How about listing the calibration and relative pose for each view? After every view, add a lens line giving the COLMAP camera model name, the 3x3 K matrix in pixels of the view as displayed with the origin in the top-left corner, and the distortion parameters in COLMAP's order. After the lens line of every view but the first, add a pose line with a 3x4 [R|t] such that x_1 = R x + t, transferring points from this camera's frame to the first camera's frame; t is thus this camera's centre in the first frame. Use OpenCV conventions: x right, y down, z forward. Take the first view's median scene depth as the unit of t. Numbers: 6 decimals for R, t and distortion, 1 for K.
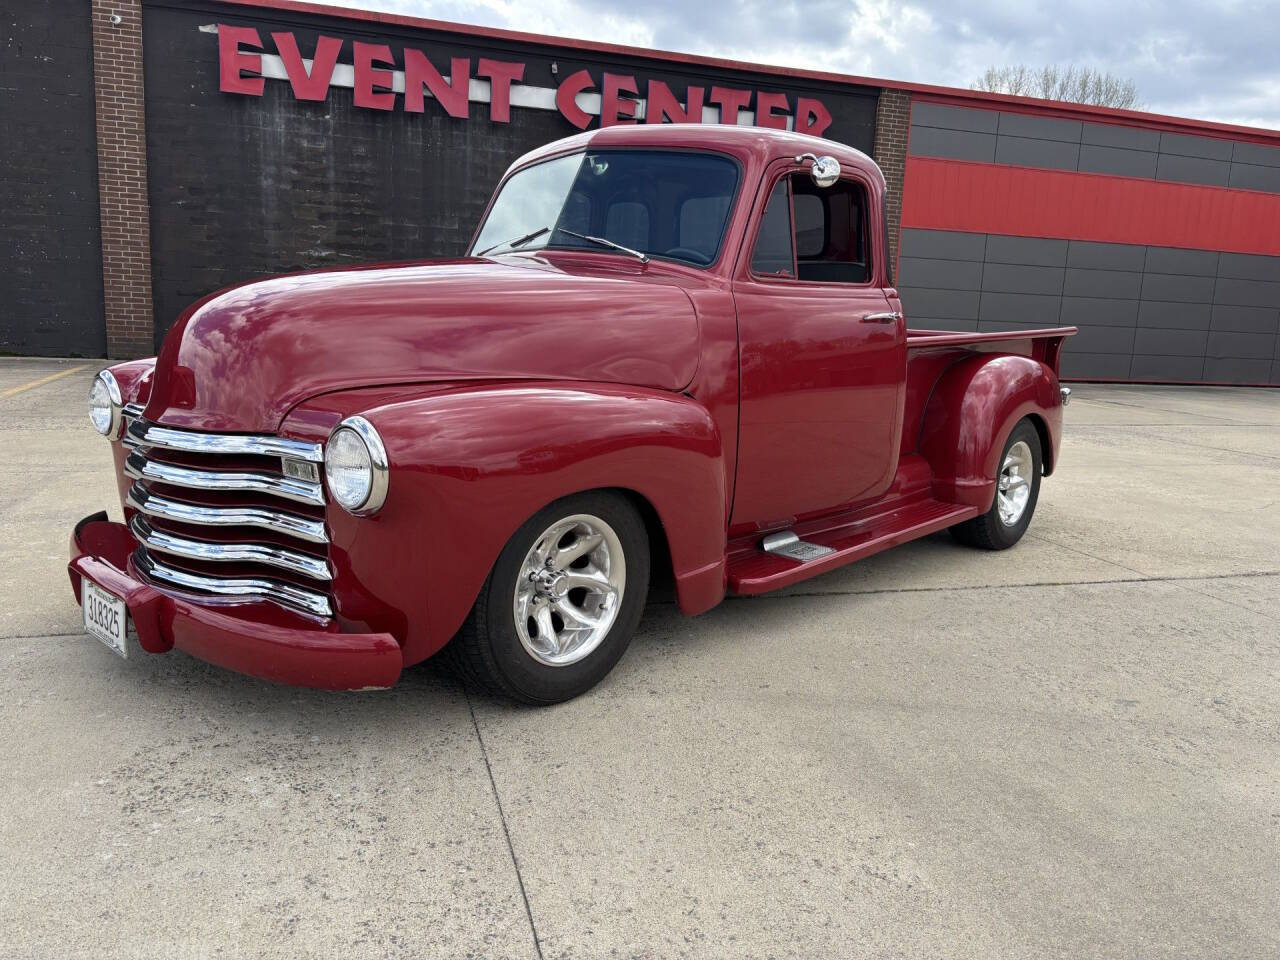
lens RADIAL K [[971.6, 0, 640.0], [0, 971.6, 480.0], [0, 0, 1]] dist [0.013314, -0.001808]
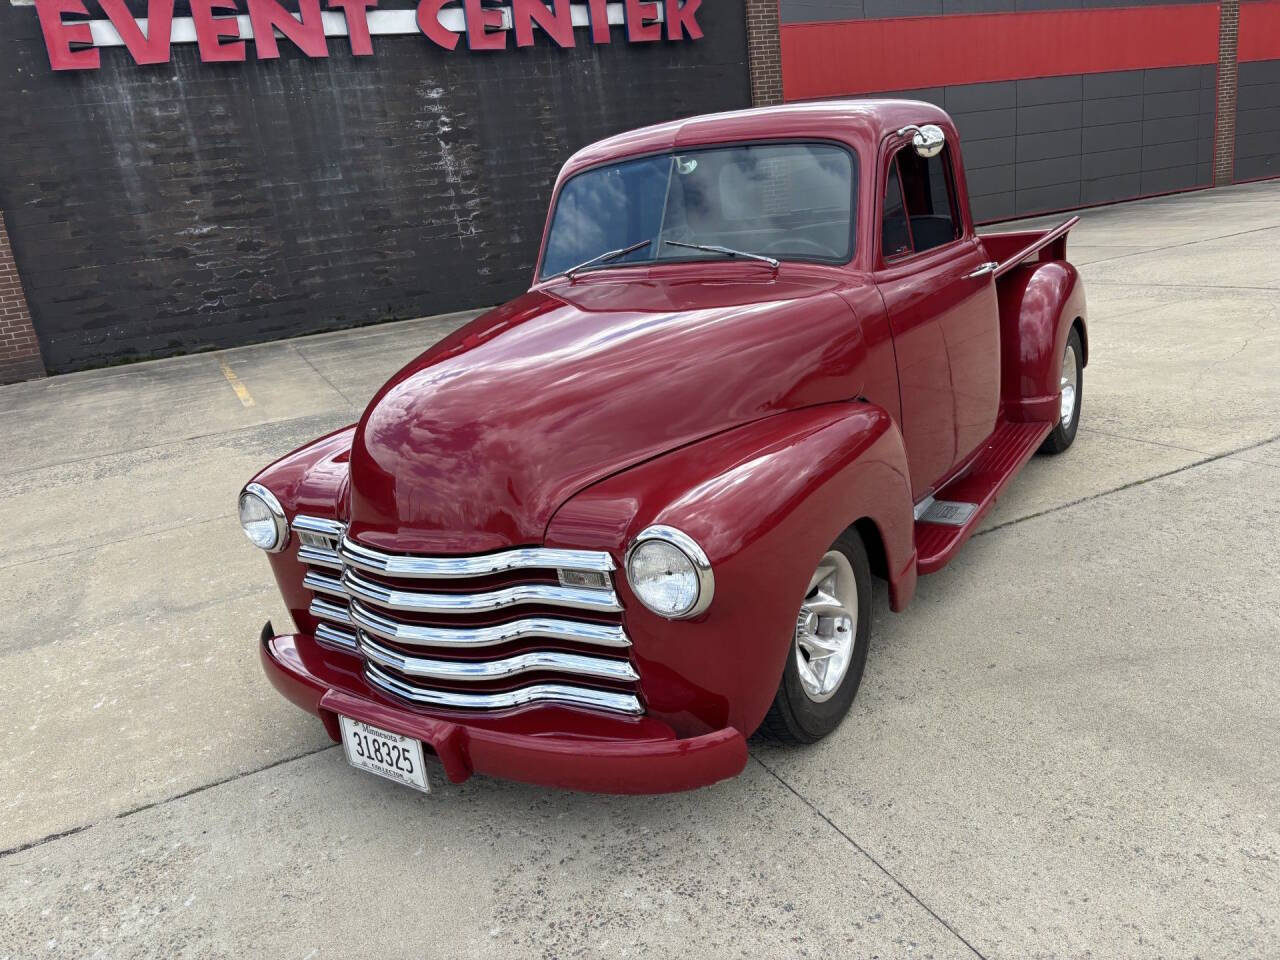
lens RADIAL K [[968.3, 0, 637.0], [0, 968.3, 477.1], [0, 0, 1]] dist [0.061813, -0.077619]
pose [[0.975351, -0.194572, 0.104078, -0.067307], [0.182158, 0.976178, 0.117879, -0.038482], [-0.124534, -0.096015, 0.987559, 0.005377]]
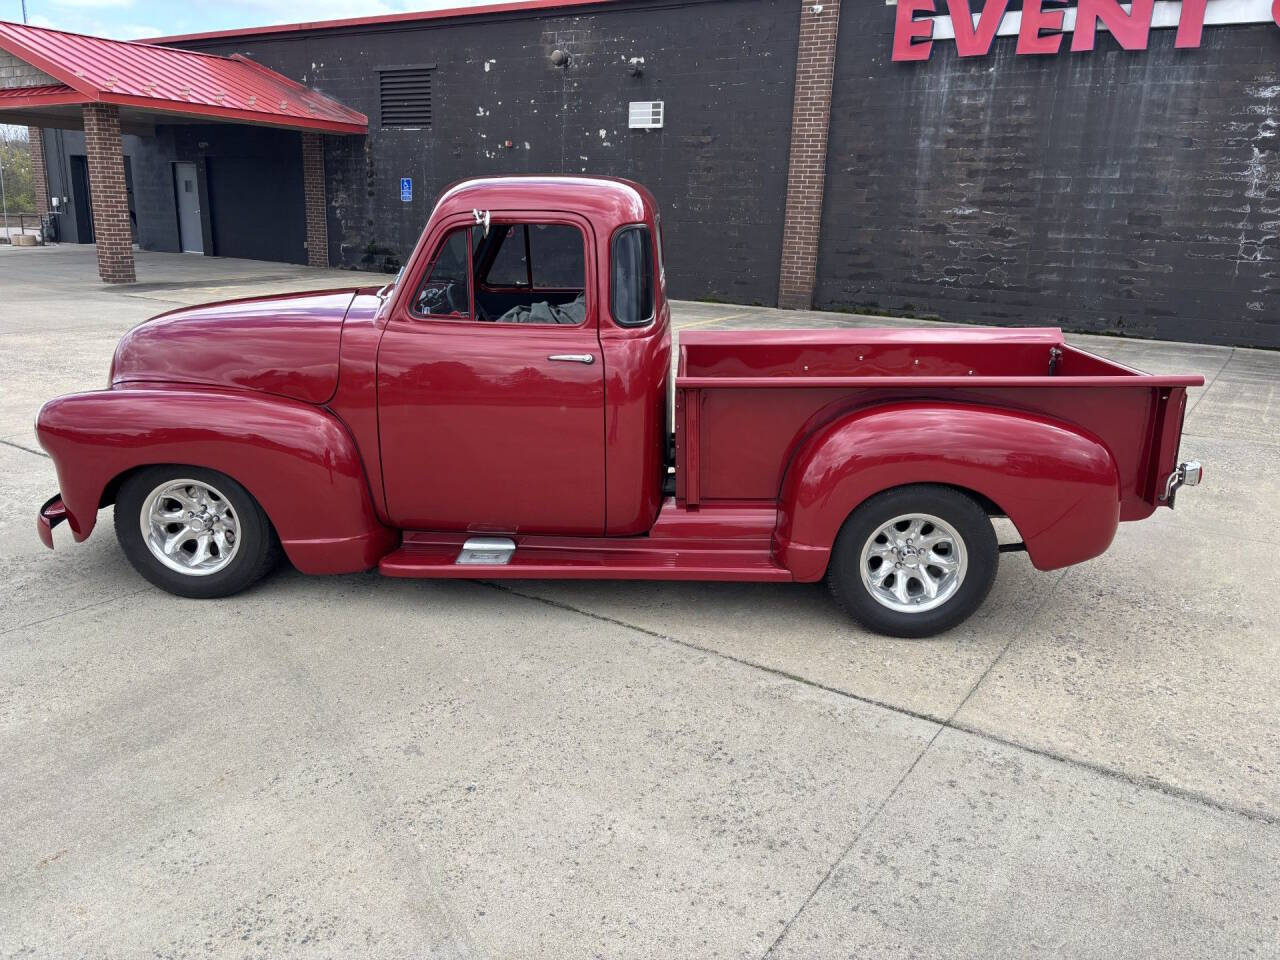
lens RADIAL K [[958.1, 0, 640.0], [0, 958.1, 480.0], [0, 0, 1]] dist [0.058037, -0.081604]
pose [[0.621178, 0.190031, -0.760281, 0.279844], [-0.142657, 0.981365, 0.128734, -0.042808], [0.770576, 0.028493, 0.636711, 0.120305]]
